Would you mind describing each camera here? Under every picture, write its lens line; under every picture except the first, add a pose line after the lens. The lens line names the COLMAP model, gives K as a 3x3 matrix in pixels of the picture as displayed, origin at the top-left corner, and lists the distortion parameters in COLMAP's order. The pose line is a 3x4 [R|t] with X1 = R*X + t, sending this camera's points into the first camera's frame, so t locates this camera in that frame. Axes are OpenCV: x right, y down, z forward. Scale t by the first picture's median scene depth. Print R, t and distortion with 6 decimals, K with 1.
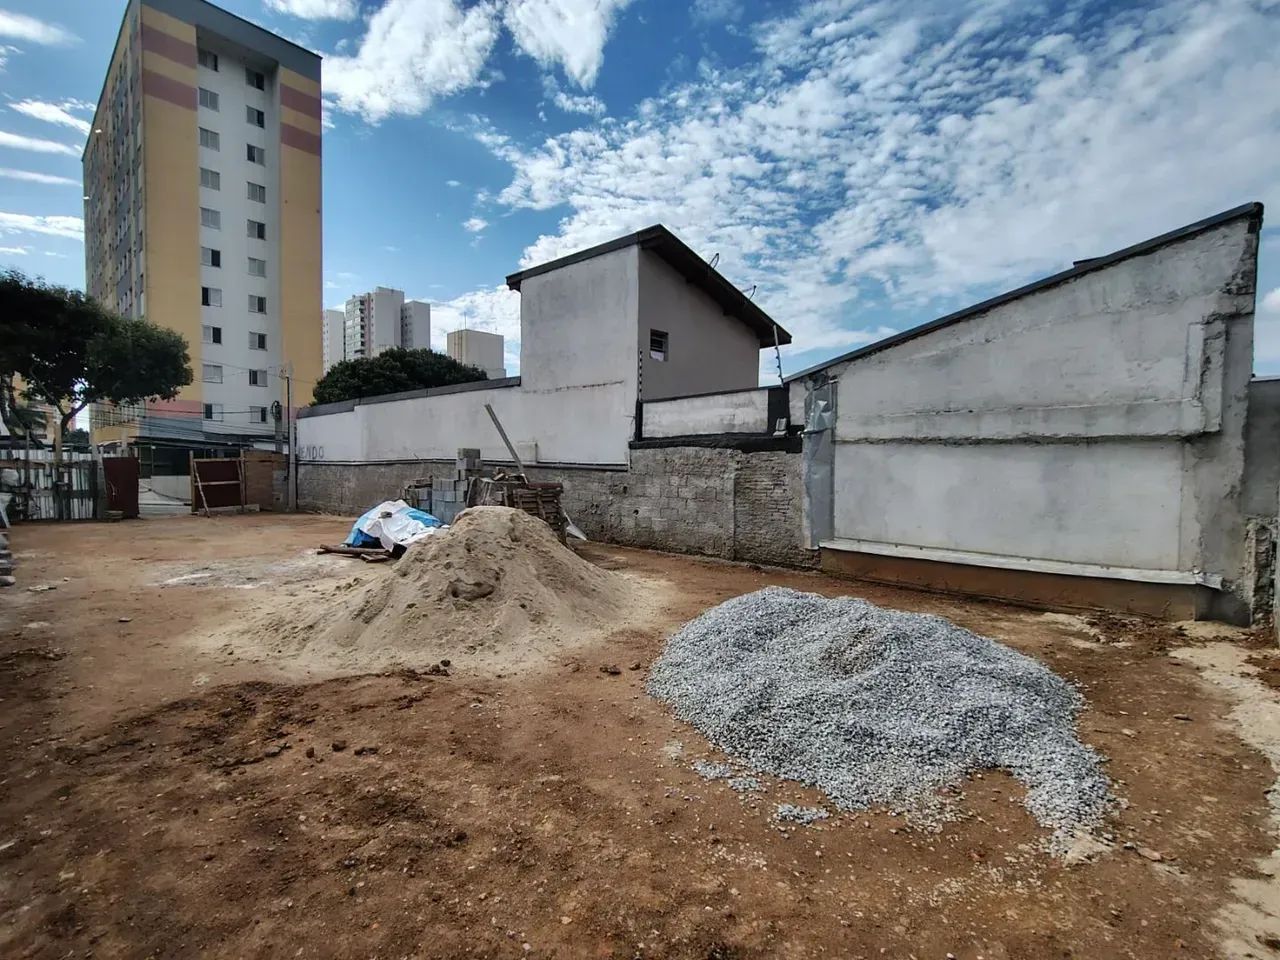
lens RADIAL K [[591.8, 0, 649.5], [0, 591.8, 480.3], [0, 0, 1]] dist [-0.011094, 0.004534]
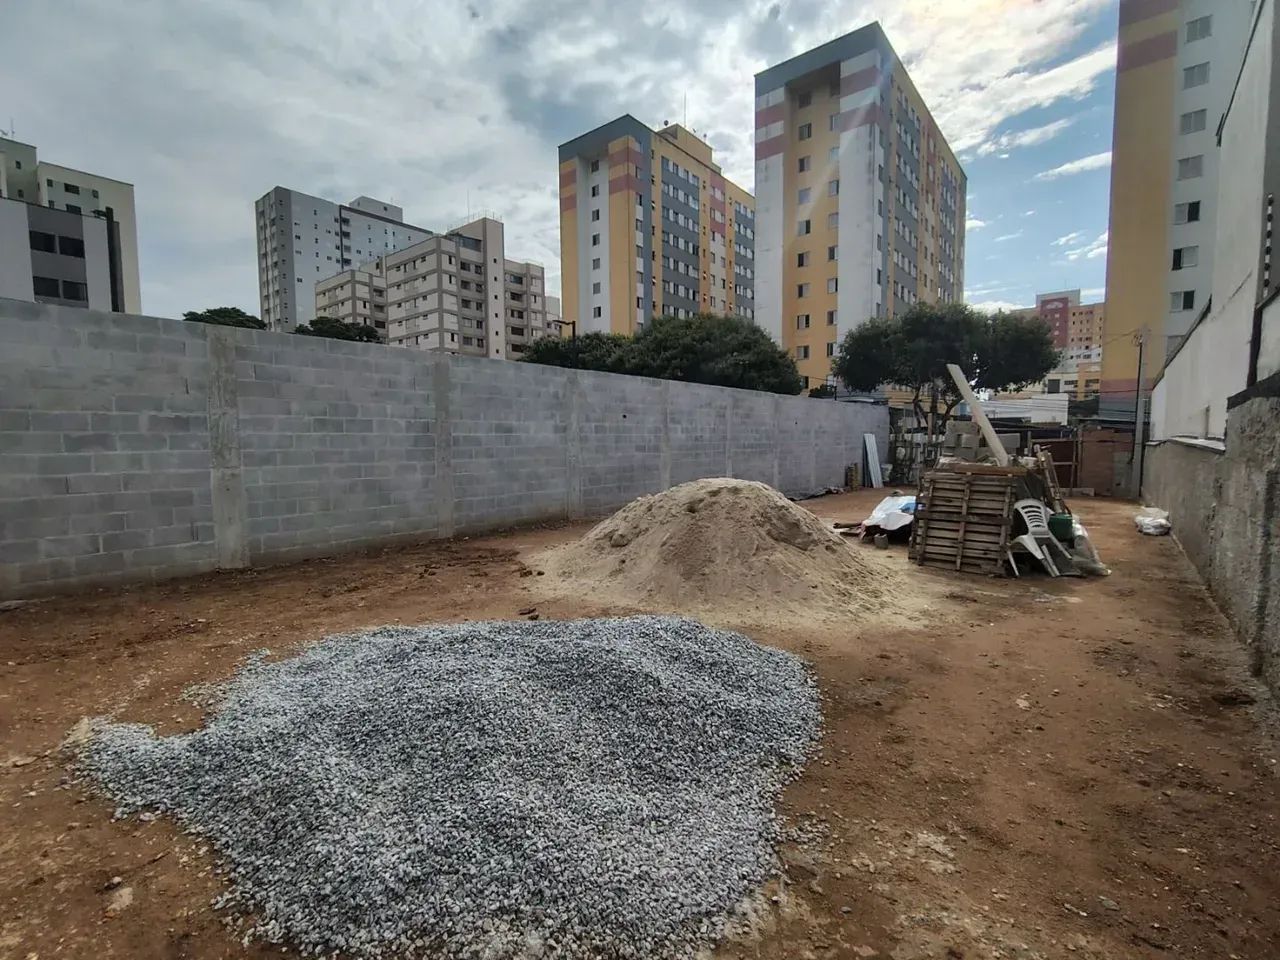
lens RADIAL K [[591.8, 0, 636.5], [0, 591.8, 487.6], [0, 0, 1]] dist [-0.011094, 0.004534]
pose [[0.022712, 0.071779, -0.997162, 0.873325], [-0.032431, 0.996947, 0.071025, -0.010528], [0.999216, 0.030726, 0.024971, 0.943747]]
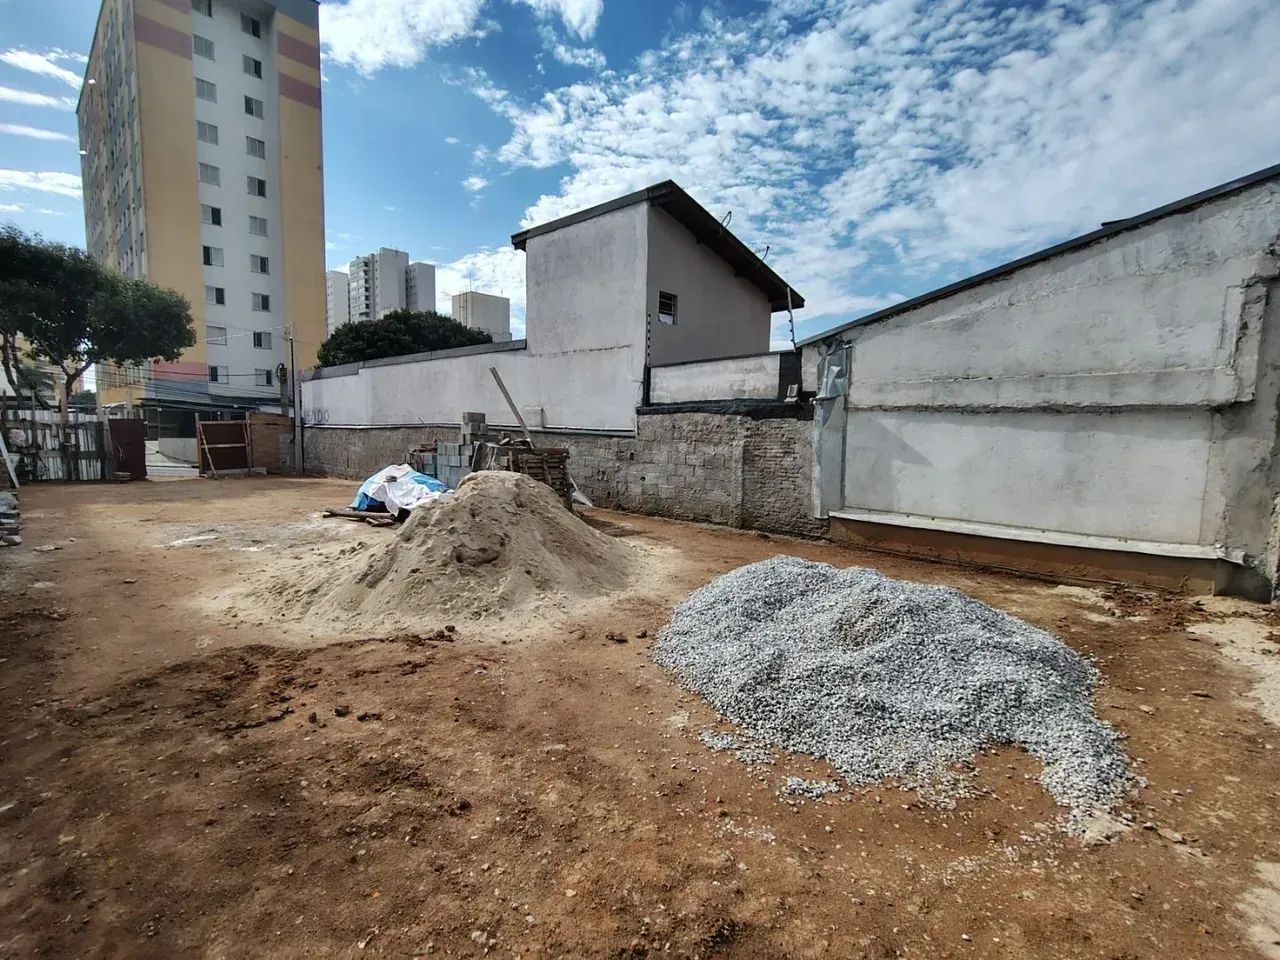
lens RADIAL K [[591.8, 0, 649.4], [0, 591.8, 481.9], [0, 0, 1]] dist [-0.011094, 0.004534]
pose [[0.999887, 0.010860, -0.010391, -0.002890], [-0.010241, 0.998270, 0.057897, 0.002532], [0.011001, -0.057784, 0.998268, 0.023574]]
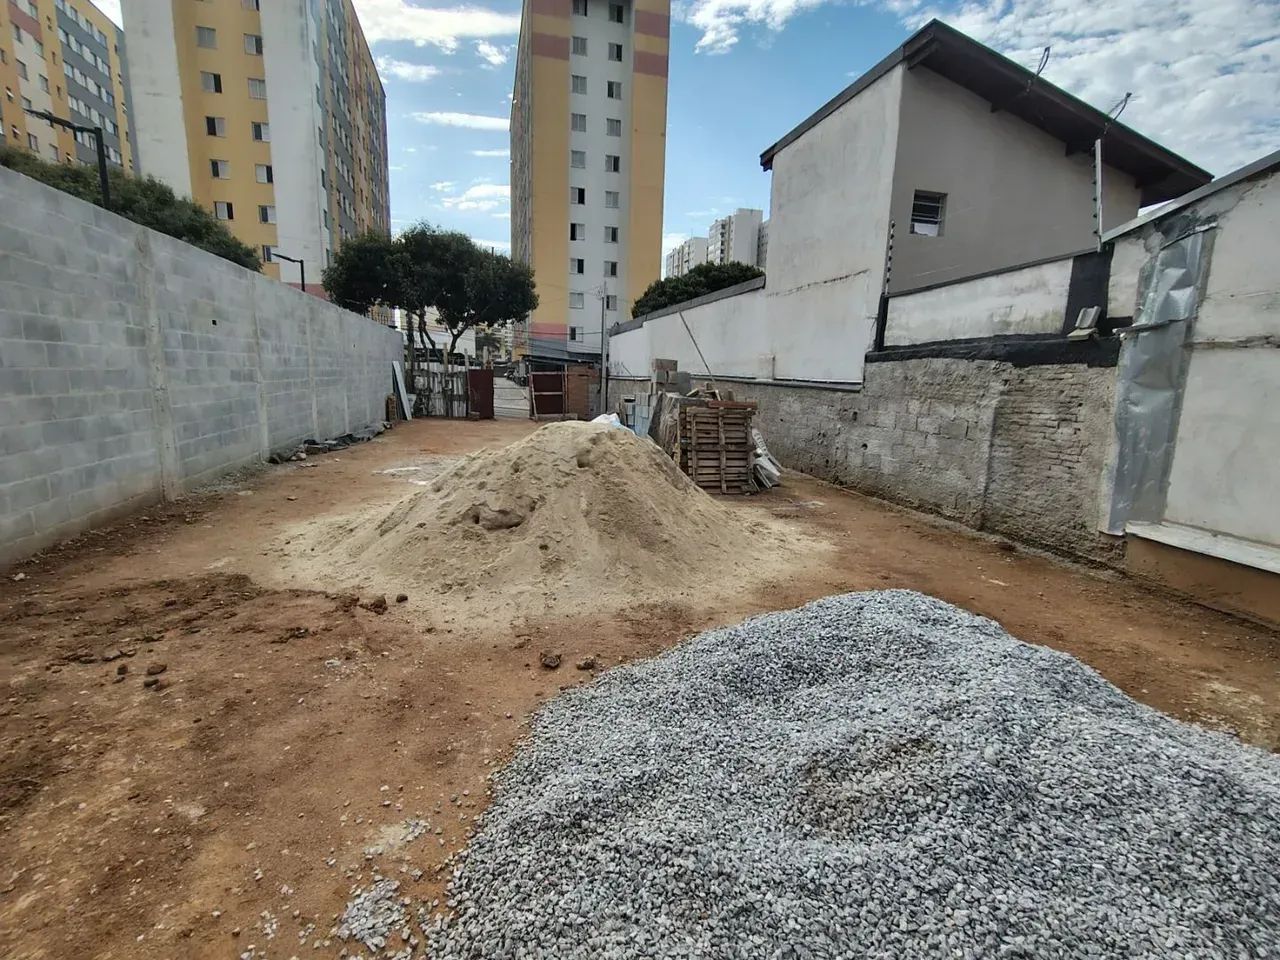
lens RADIAL K [[591.8, 0, 641.5], [0, 591.8, 482.3], [0, 0, 1]] dist [-0.011094, 0.004534]
pose [[0.828388, 0.117988, -0.547587, 0.308064], [-0.045261, 0.988467, 0.144513, 0.004385], [0.558323, -0.094928, 0.824175, 0.401458]]
